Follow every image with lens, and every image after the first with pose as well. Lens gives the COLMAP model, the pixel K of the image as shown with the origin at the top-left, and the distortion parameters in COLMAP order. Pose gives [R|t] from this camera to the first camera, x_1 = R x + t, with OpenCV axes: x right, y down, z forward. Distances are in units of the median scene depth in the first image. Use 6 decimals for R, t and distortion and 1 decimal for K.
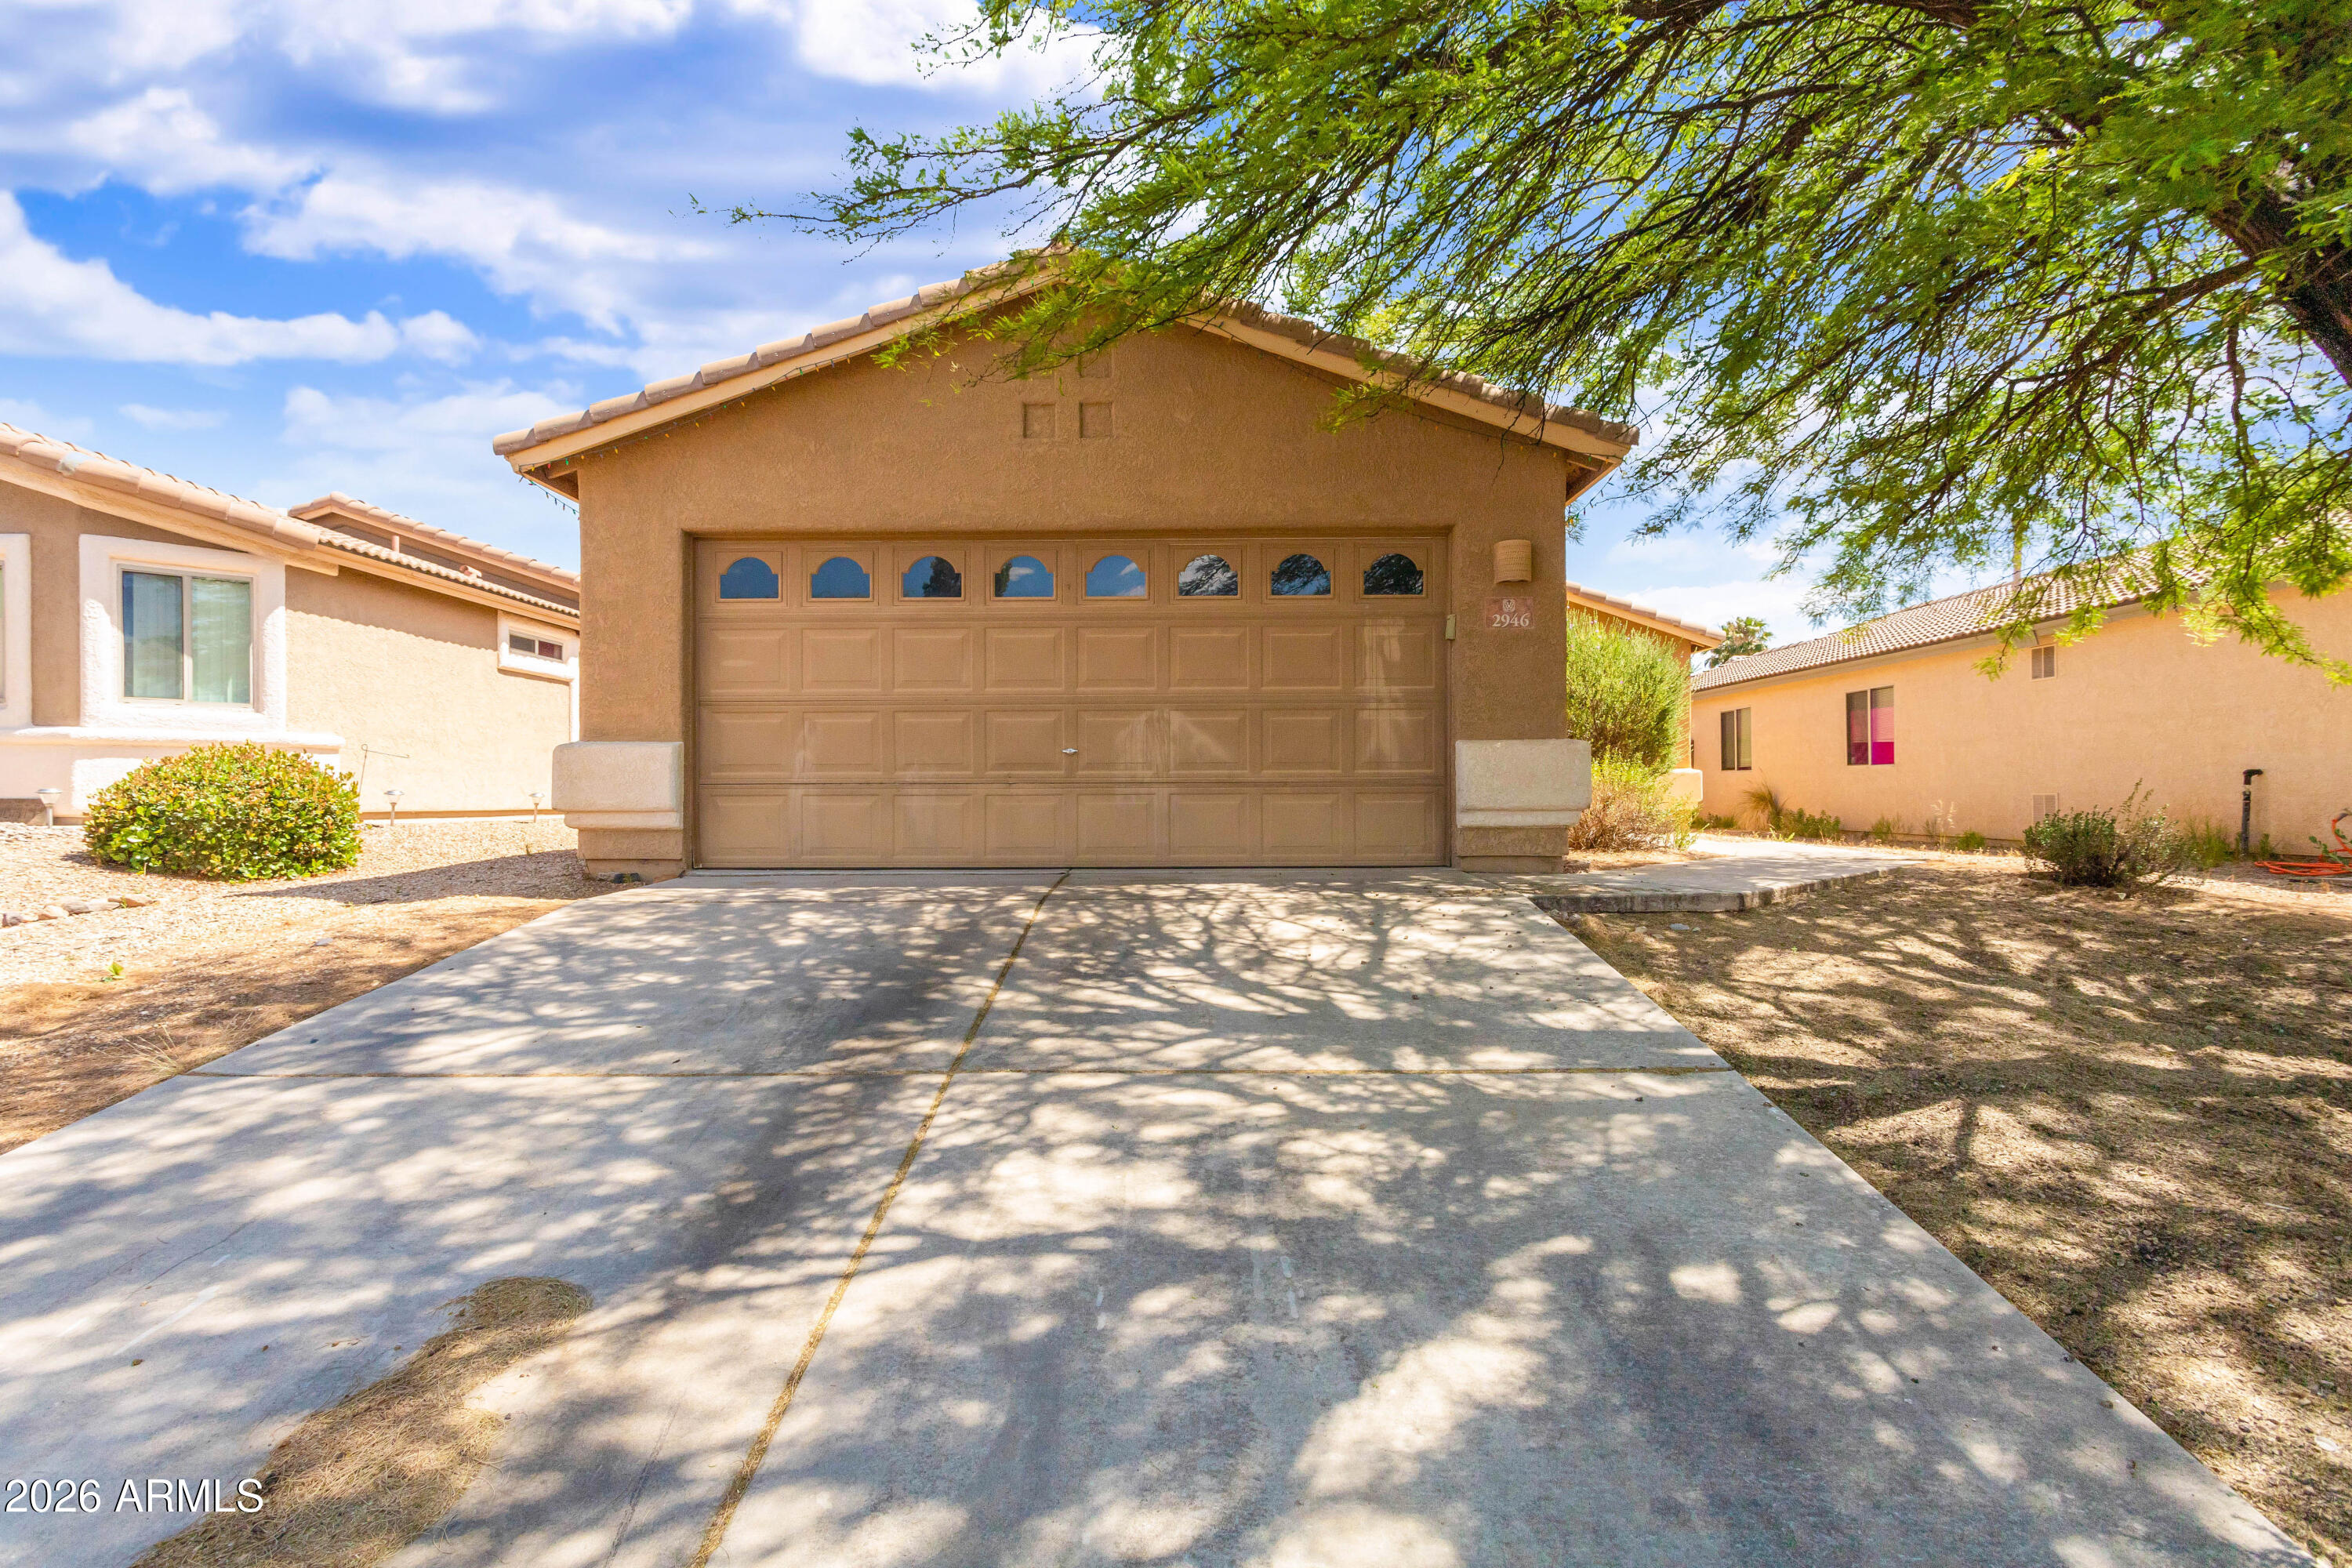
lens RADIAL K [[1135.7, 0, 1167.1], [0, 1135.7, 772.7], [0, 0, 1]] dist [0.006979, 0.001366]
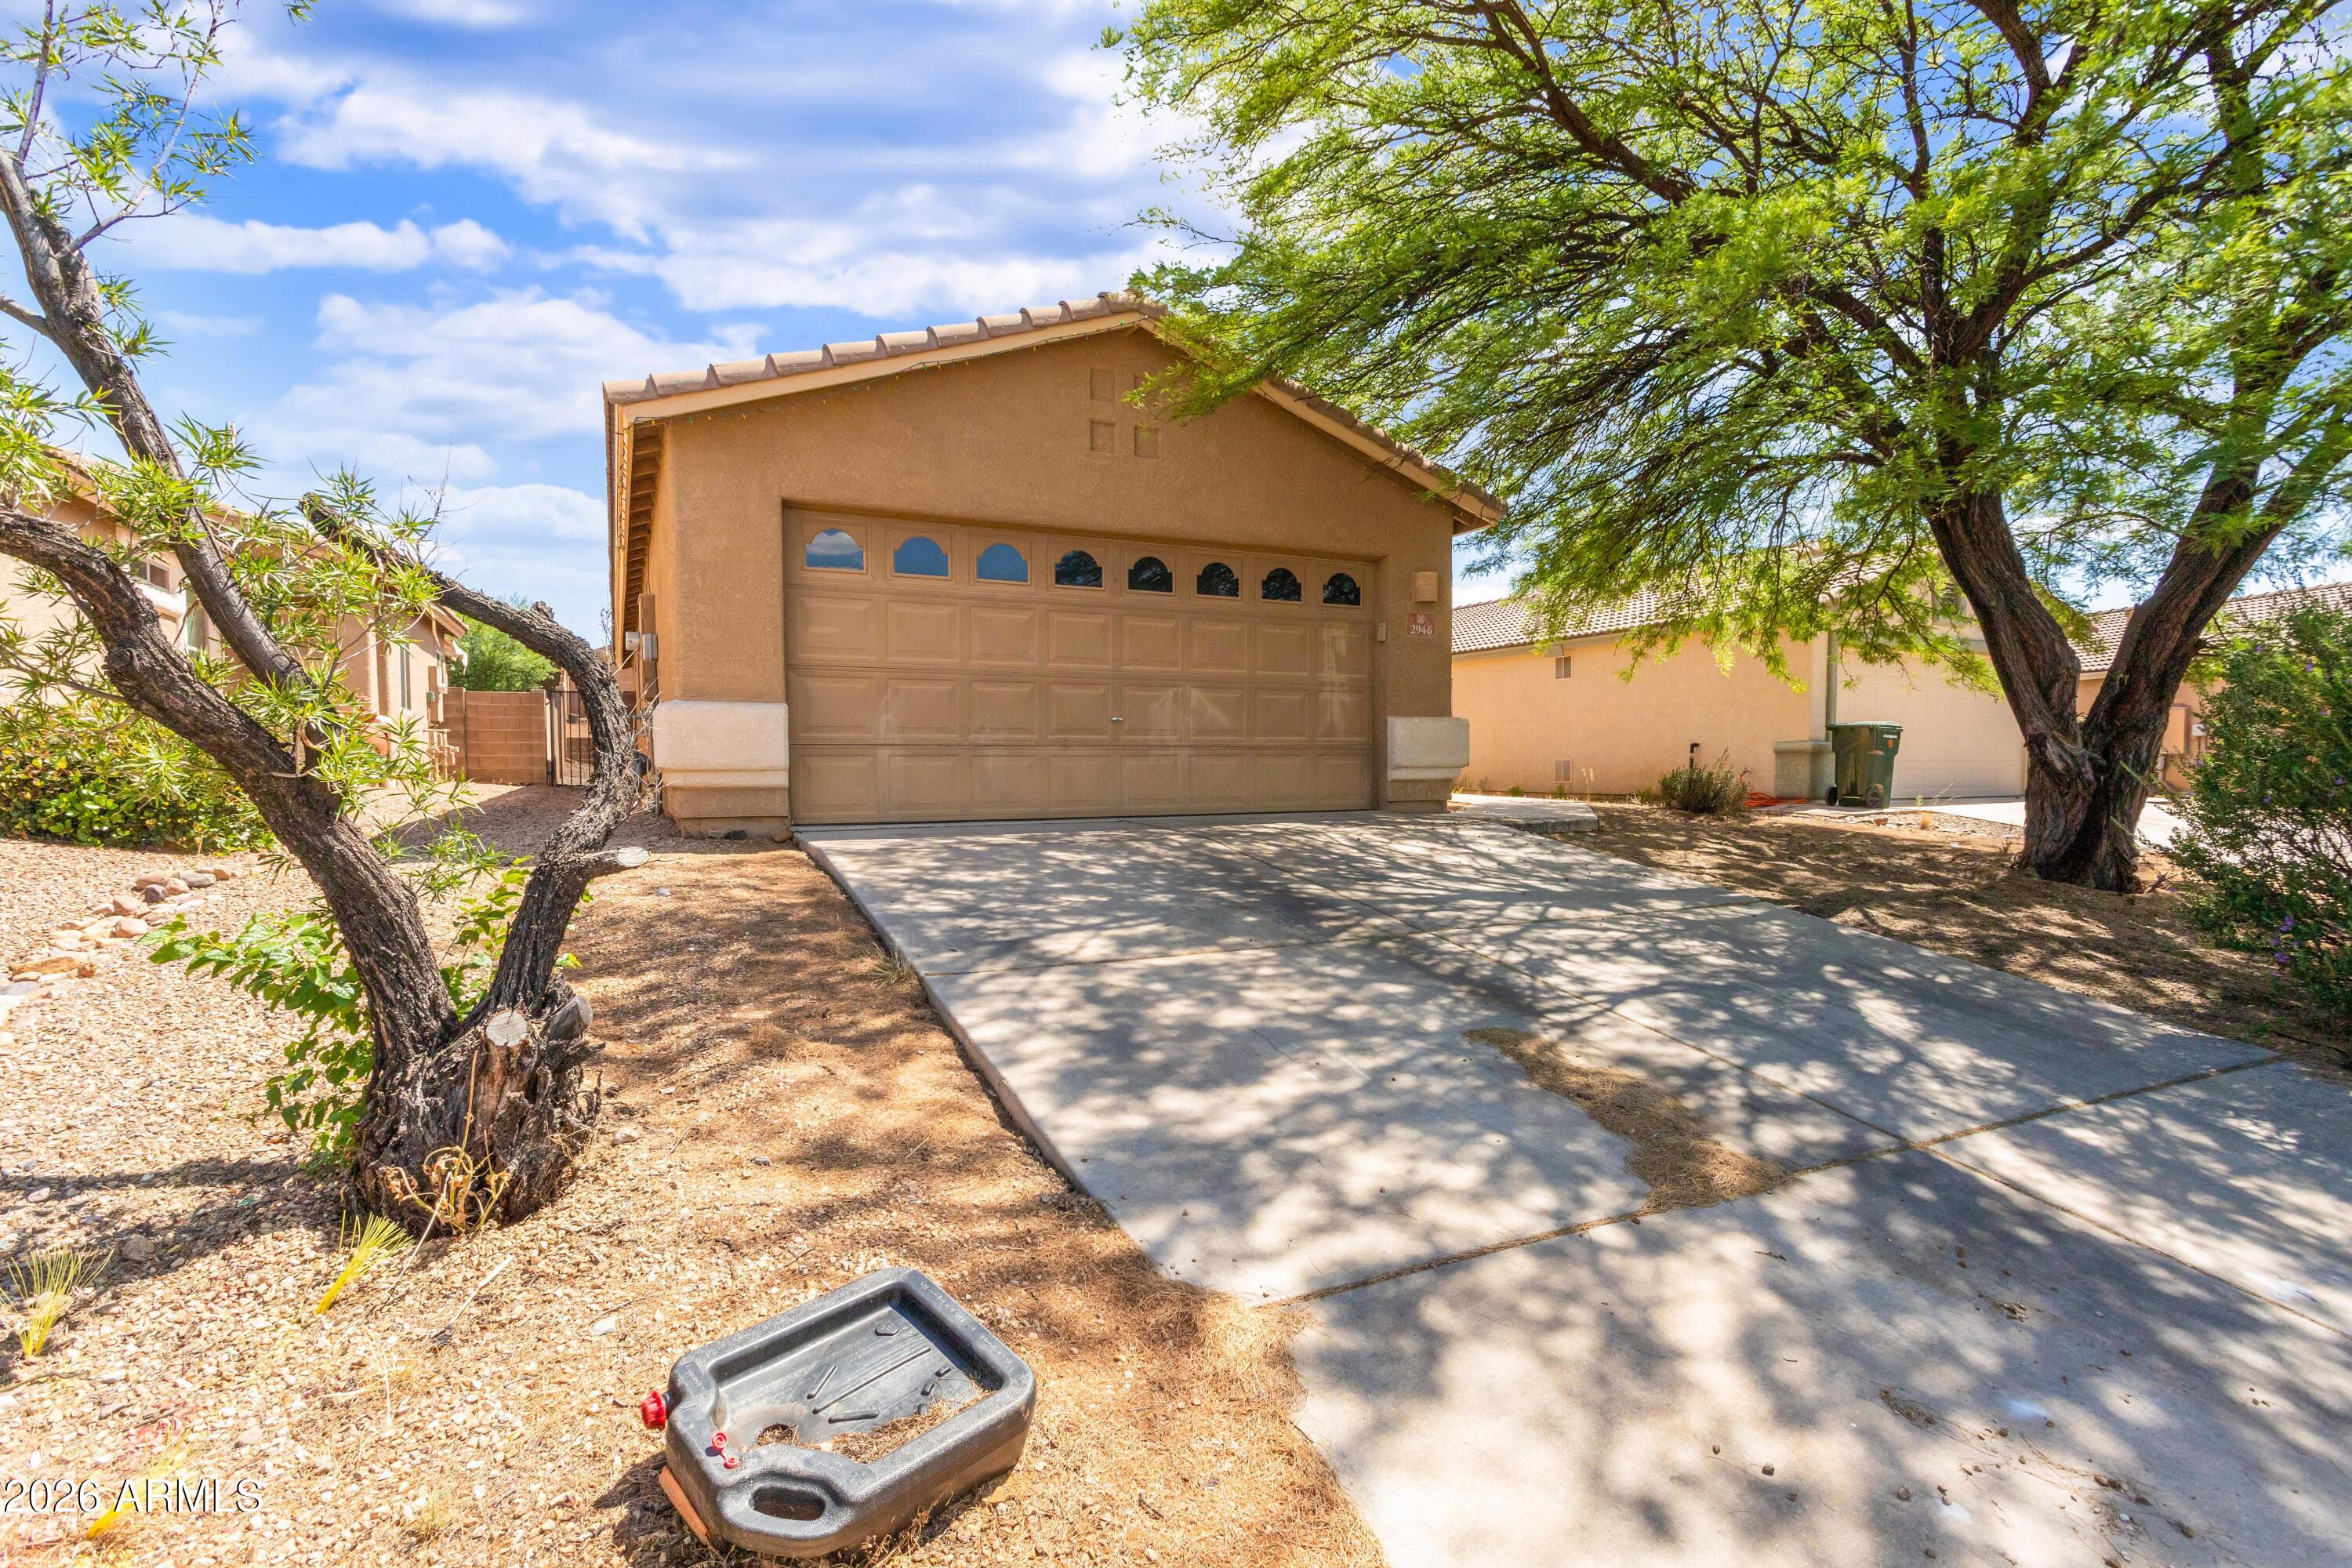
lens RADIAL K [[1135.7, 0, 1199.6], [0, 1135.7, 780.5], [0, 0, 1]] dist [0.006979, 0.001366]
pose [[0.884124, -0.007257, 0.467197, -0.565617], [-0.006741, 0.999577, 0.028283, 0.011134], [-0.467205, -0.028155, 0.883701, -0.093457]]
